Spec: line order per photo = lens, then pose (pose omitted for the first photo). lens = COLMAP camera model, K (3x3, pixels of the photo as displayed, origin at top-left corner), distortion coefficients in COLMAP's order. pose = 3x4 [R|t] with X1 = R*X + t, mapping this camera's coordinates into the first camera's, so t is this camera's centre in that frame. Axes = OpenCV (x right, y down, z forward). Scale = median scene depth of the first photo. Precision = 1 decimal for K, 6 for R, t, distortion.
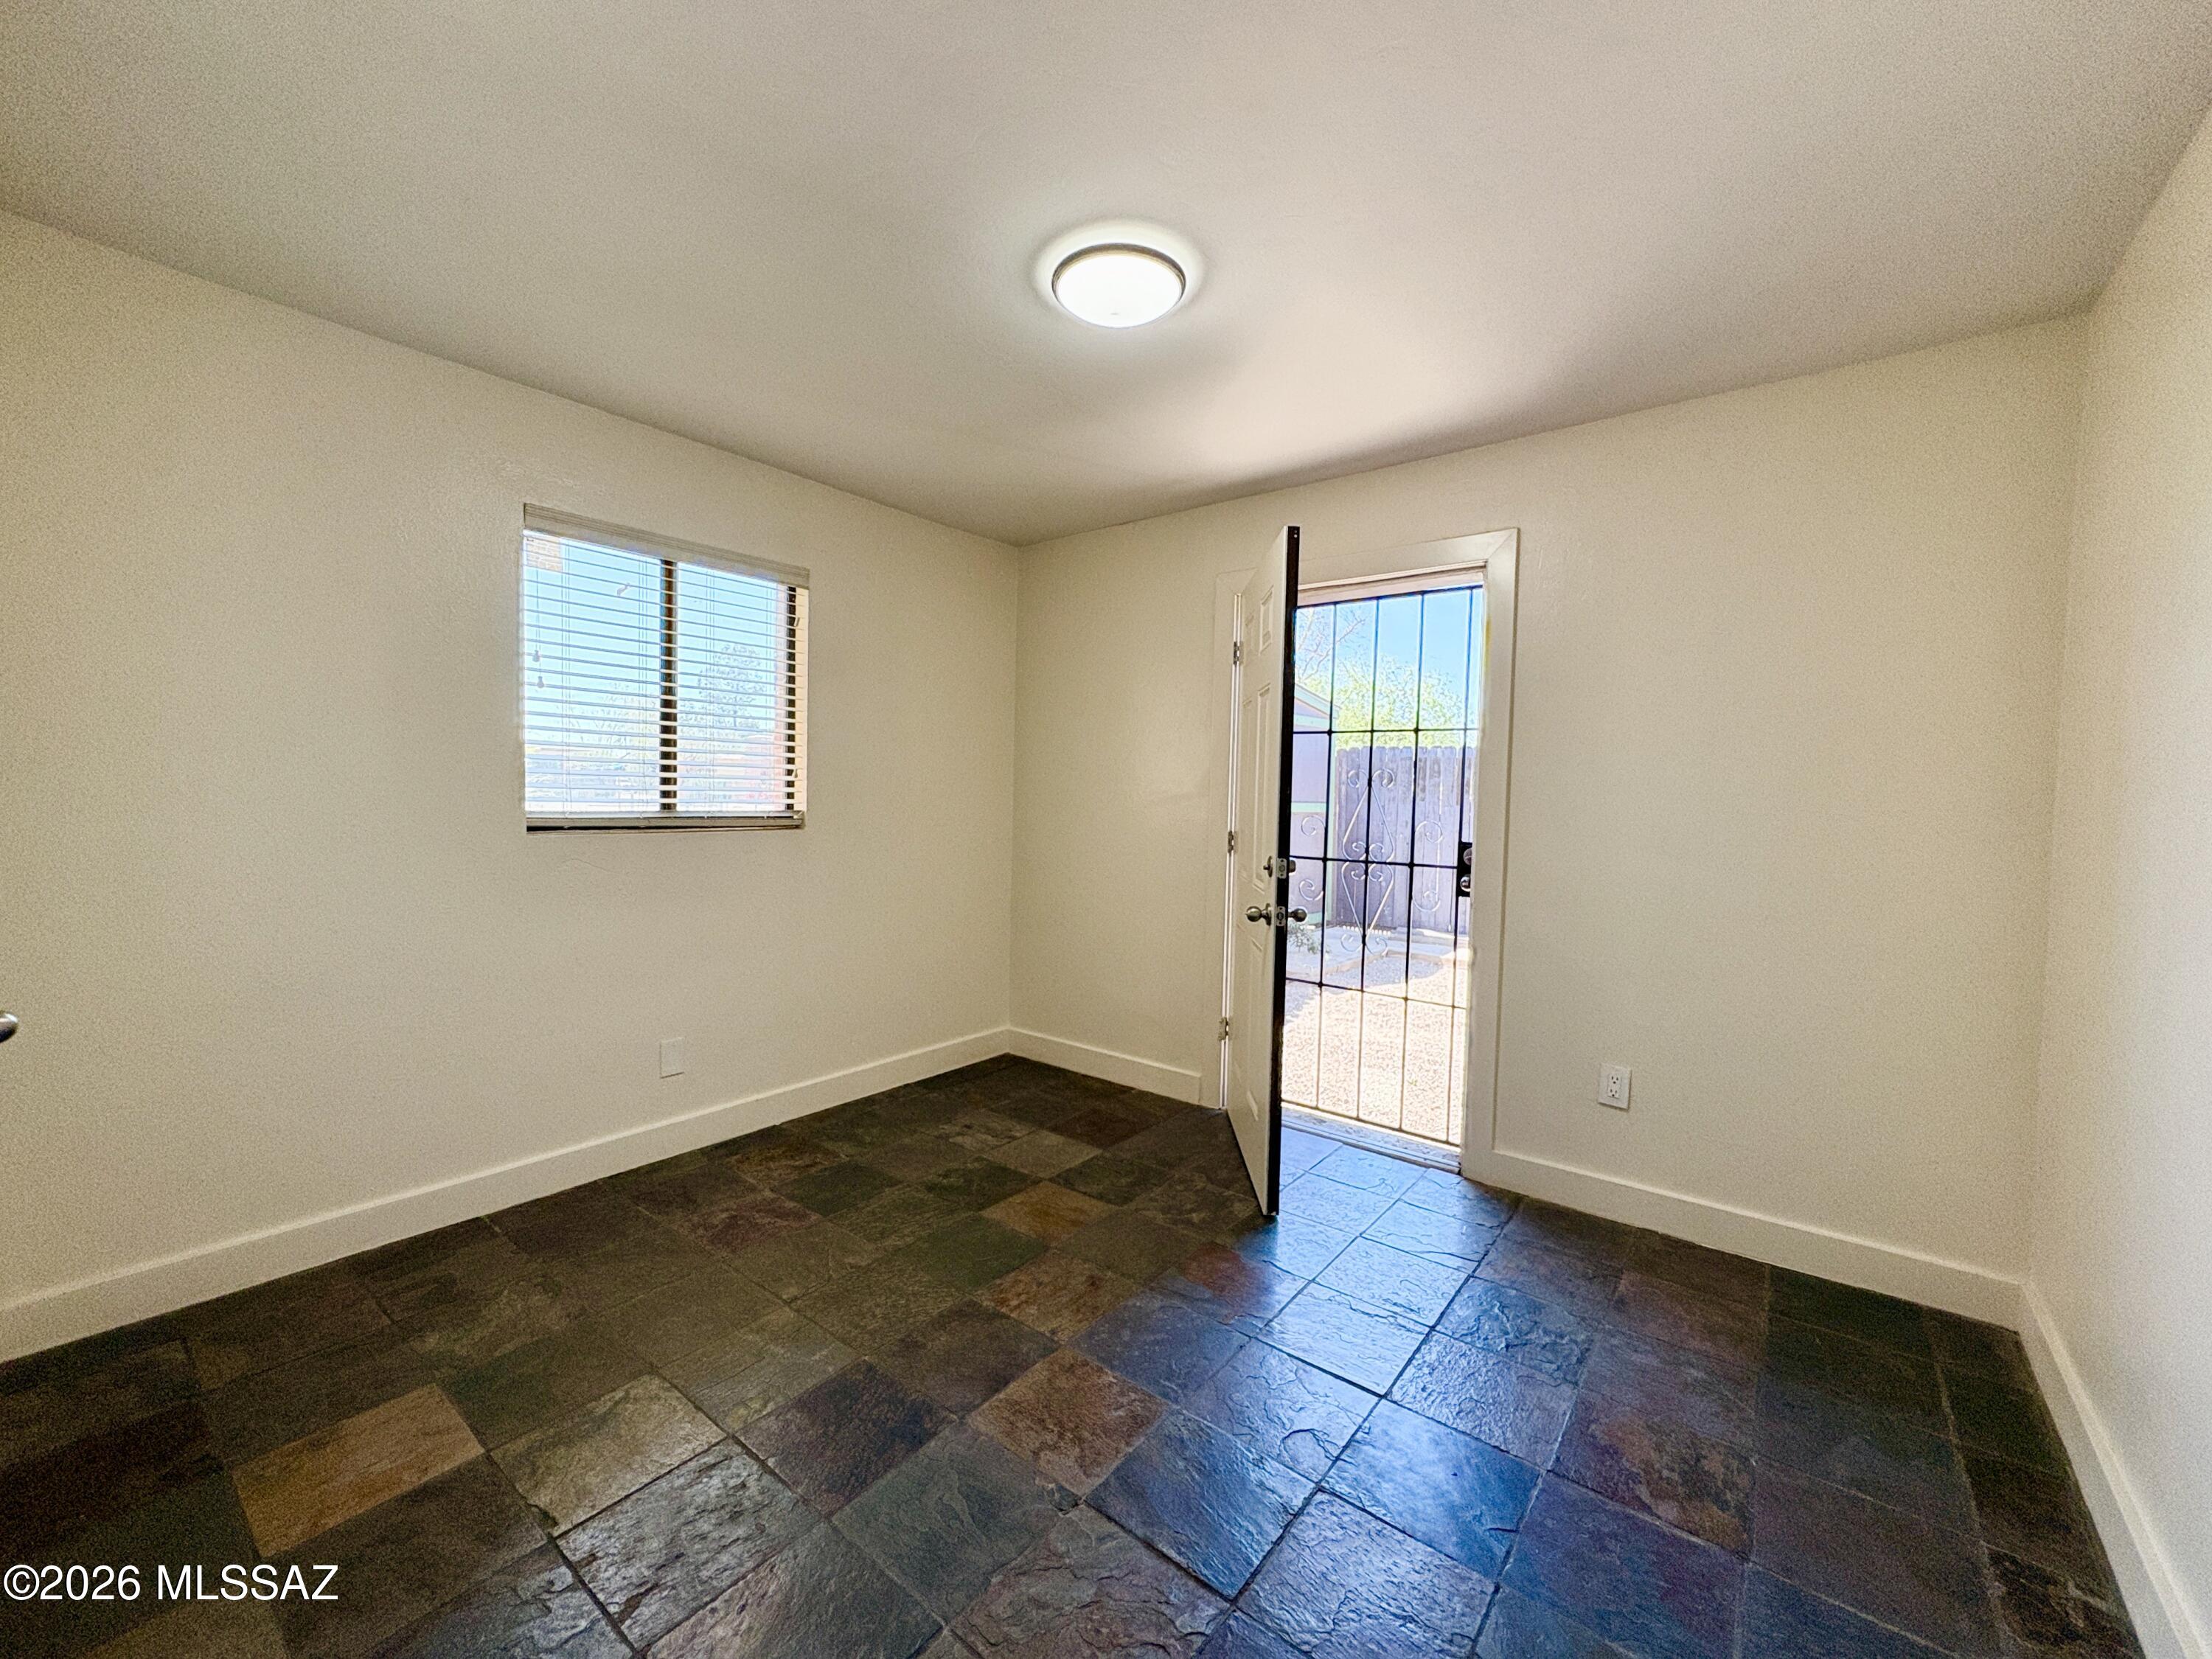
lens RADIAL K [[878.3, 0, 1107.4], [0, 878.3, 829.4], [0, 0, 1]] dist [0.000973, -0.000022]
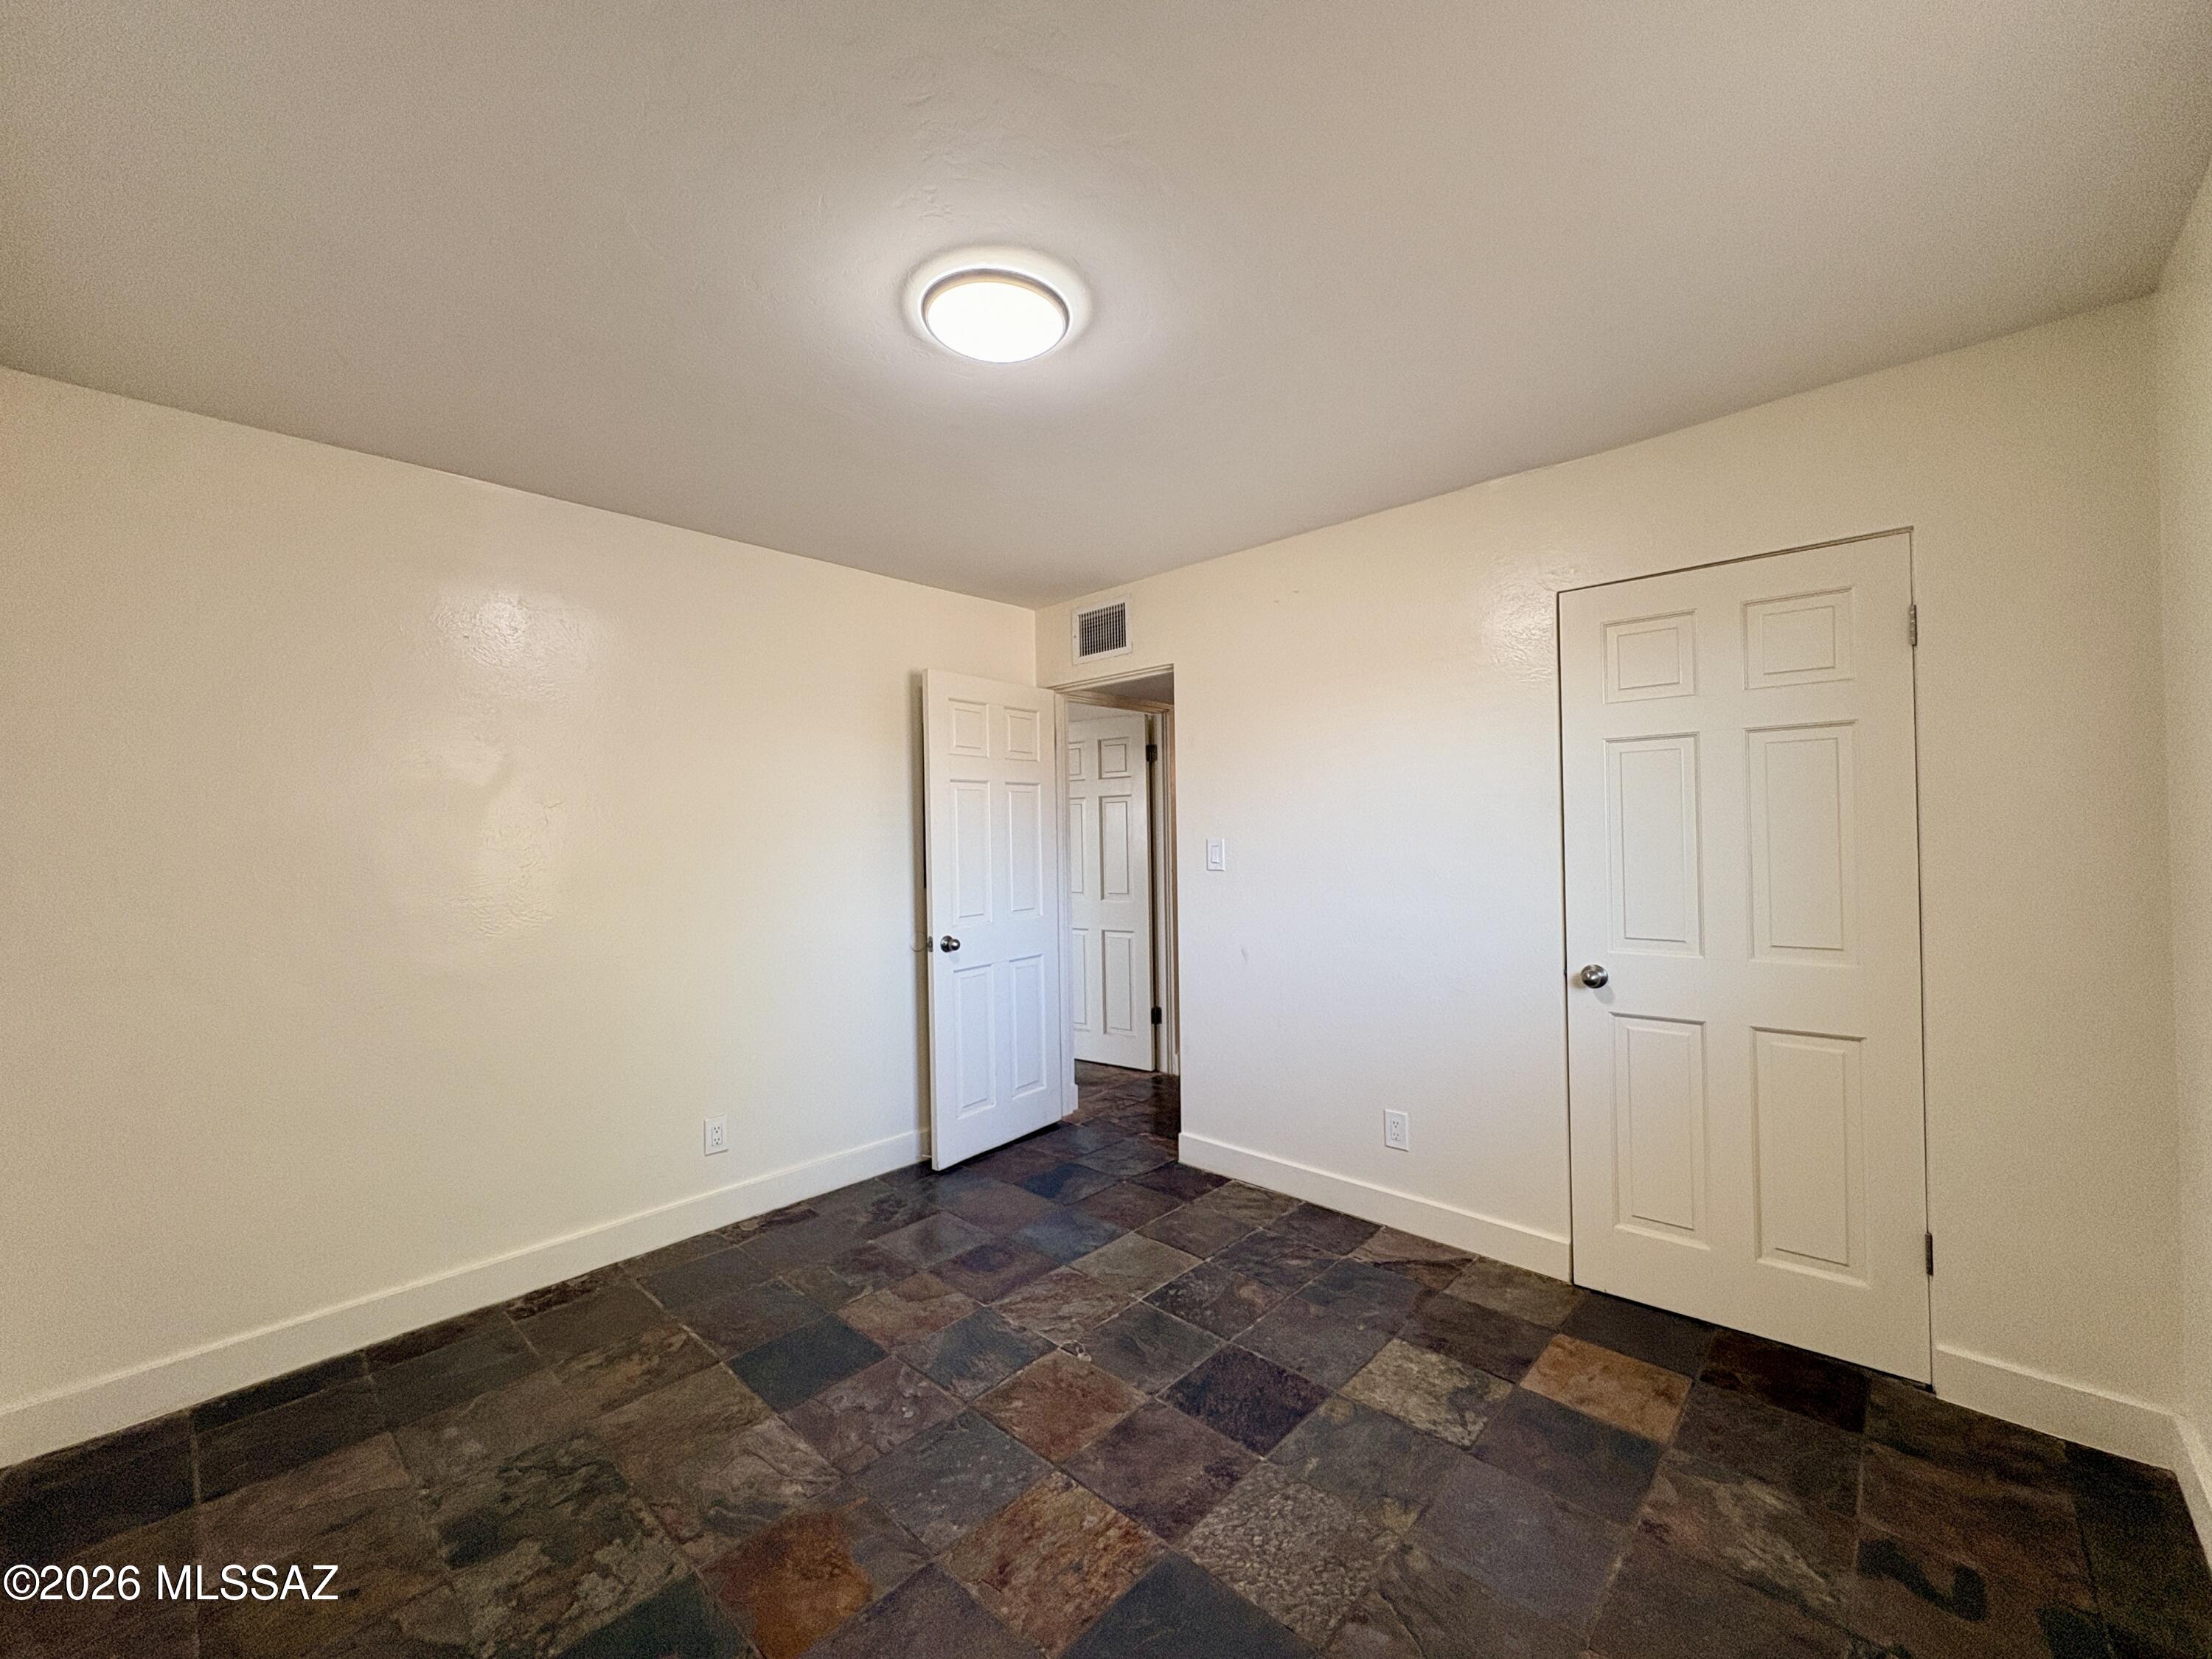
lens RADIAL K [[878.3, 0, 1107.4], [0, 878.3, 829.4], [0, 0, 1]] dist [0.000973, -0.000022]
pose [[-0.996201, -0.002798, 0.087039, -0.193630], [-0.000091, 0.999517, 0.031091, -0.124952], [-0.087084, 0.030965, -0.995720, 2.033516]]
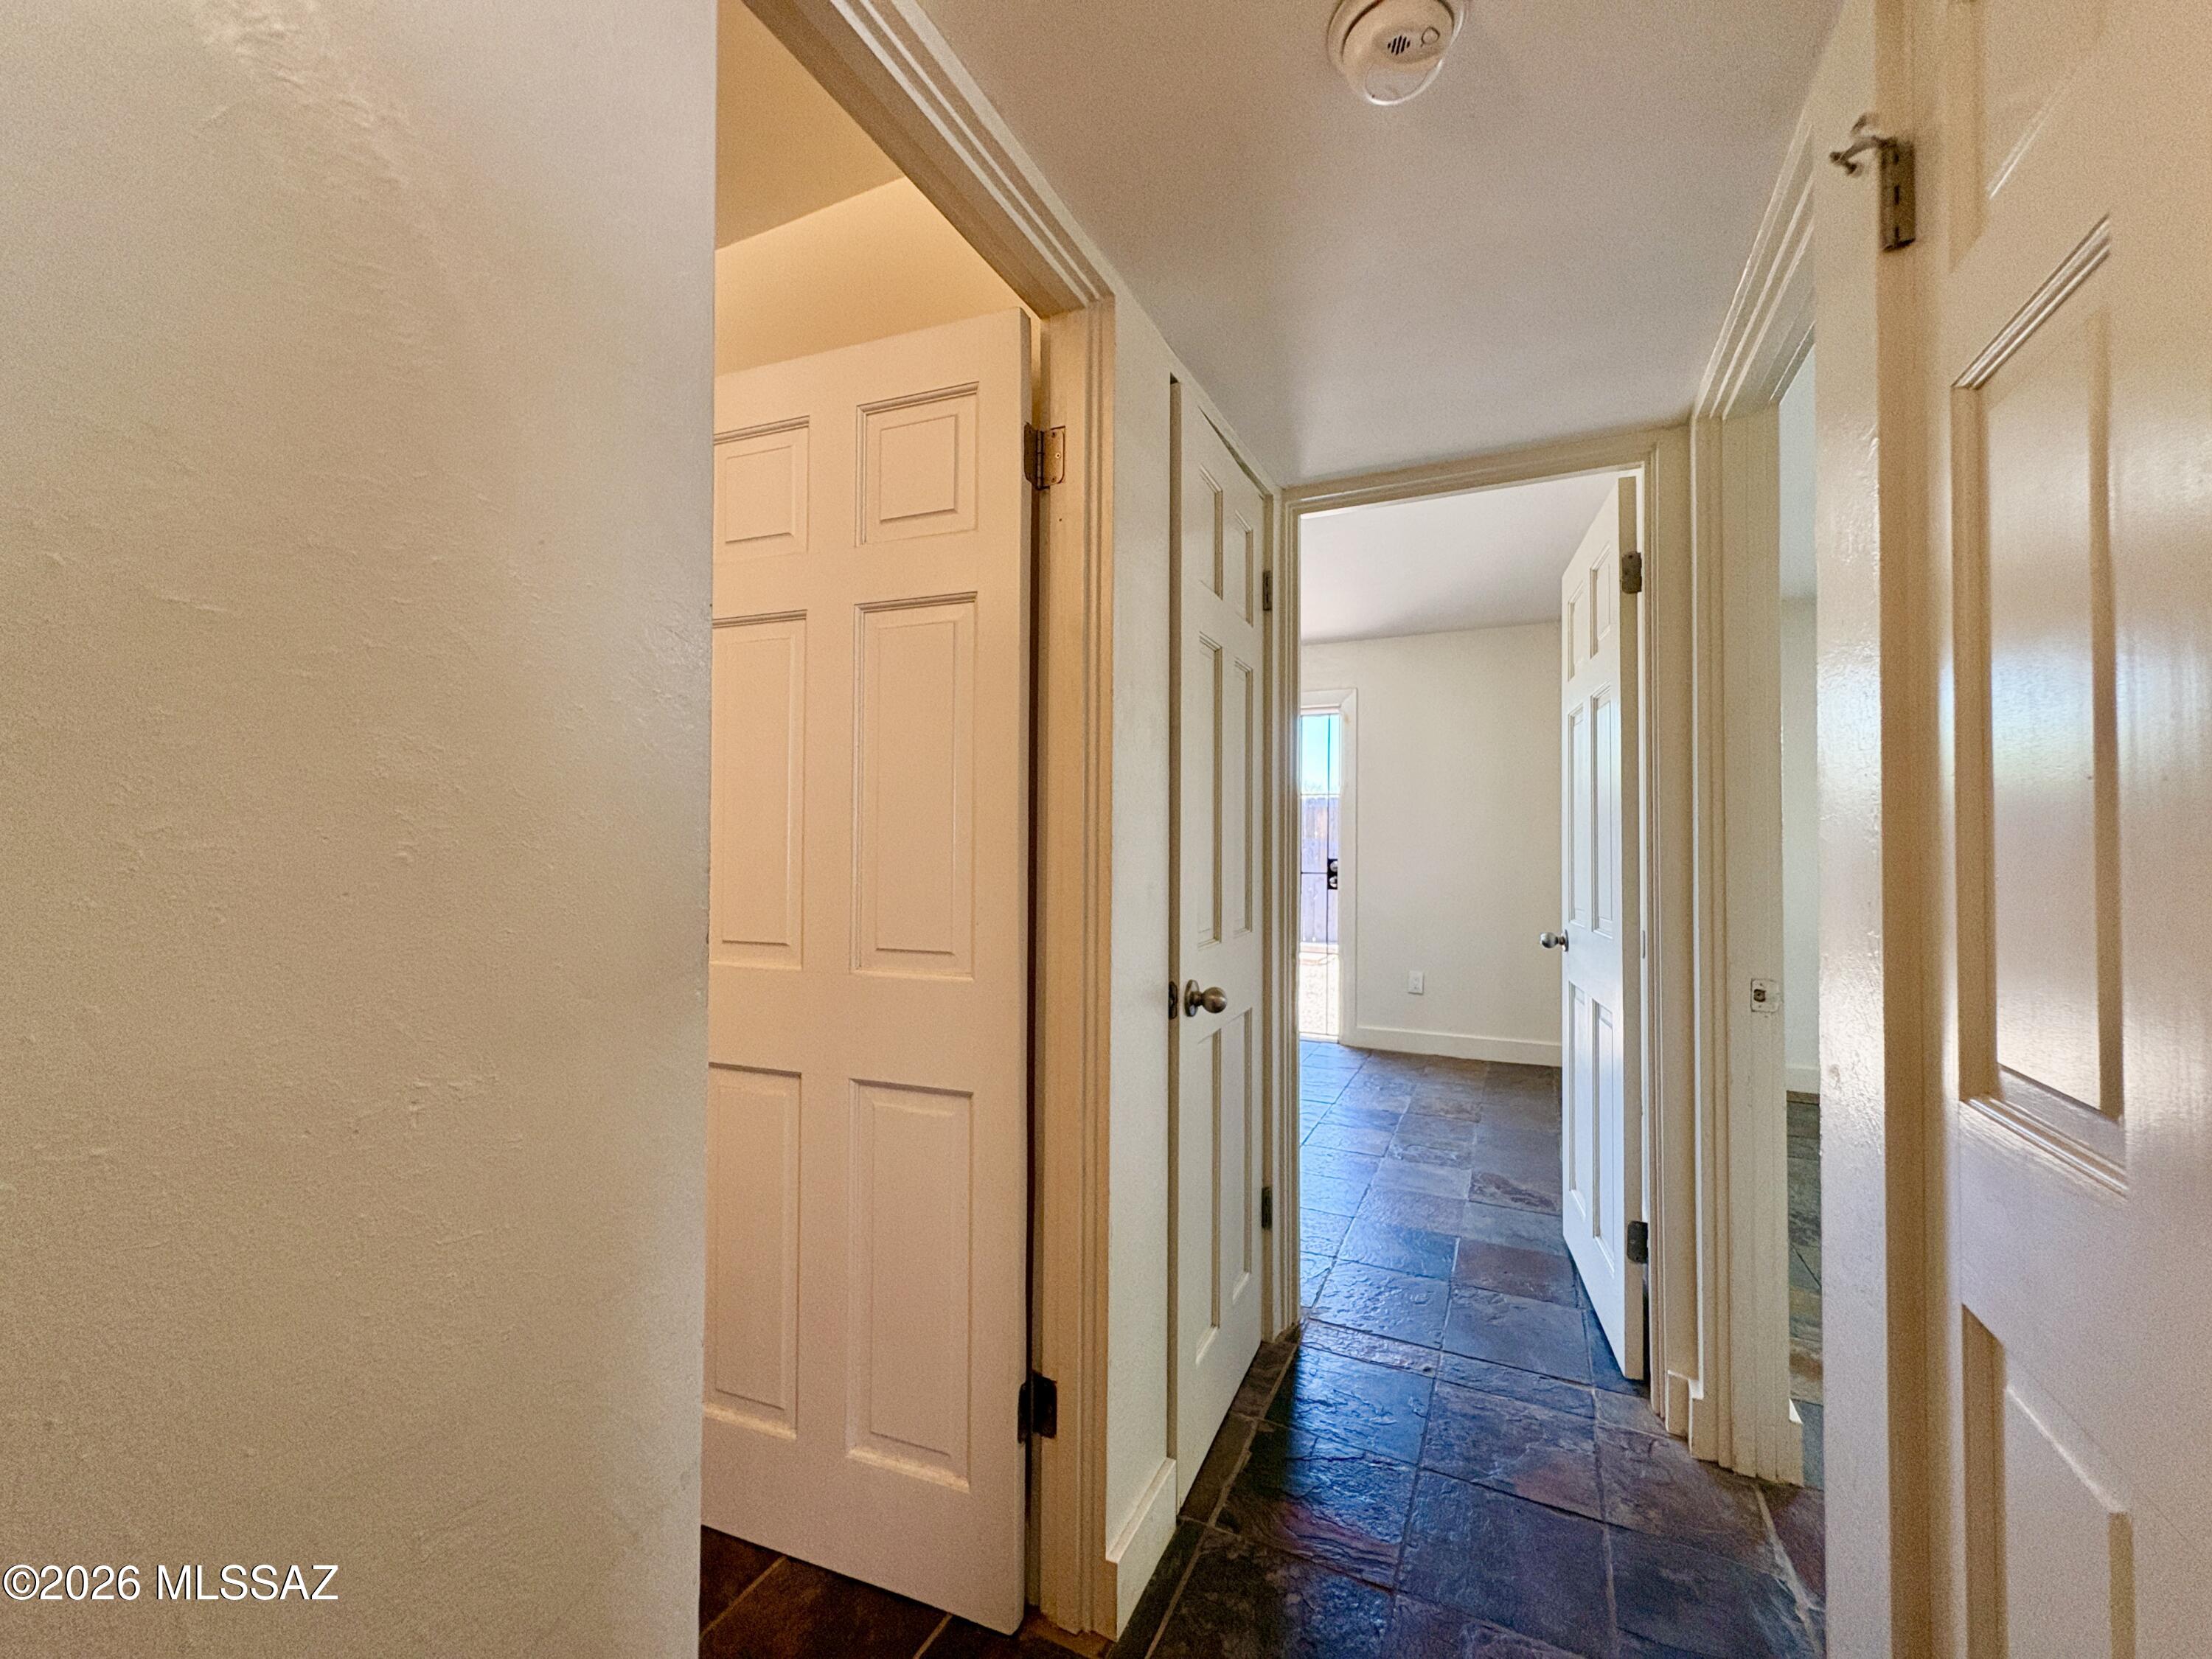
lens RADIAL K [[878.3, 0, 1107.4], [0, 878.3, 829.4], [0, 0, 1]] dist [0.000973, -0.000022]
pose [[0.974963, -0.012987, 0.221986, -0.710817], [0.025155, 0.998326, -0.052075, 0.061682], [-0.220938, 0.056355, 0.973658, -1.046523]]
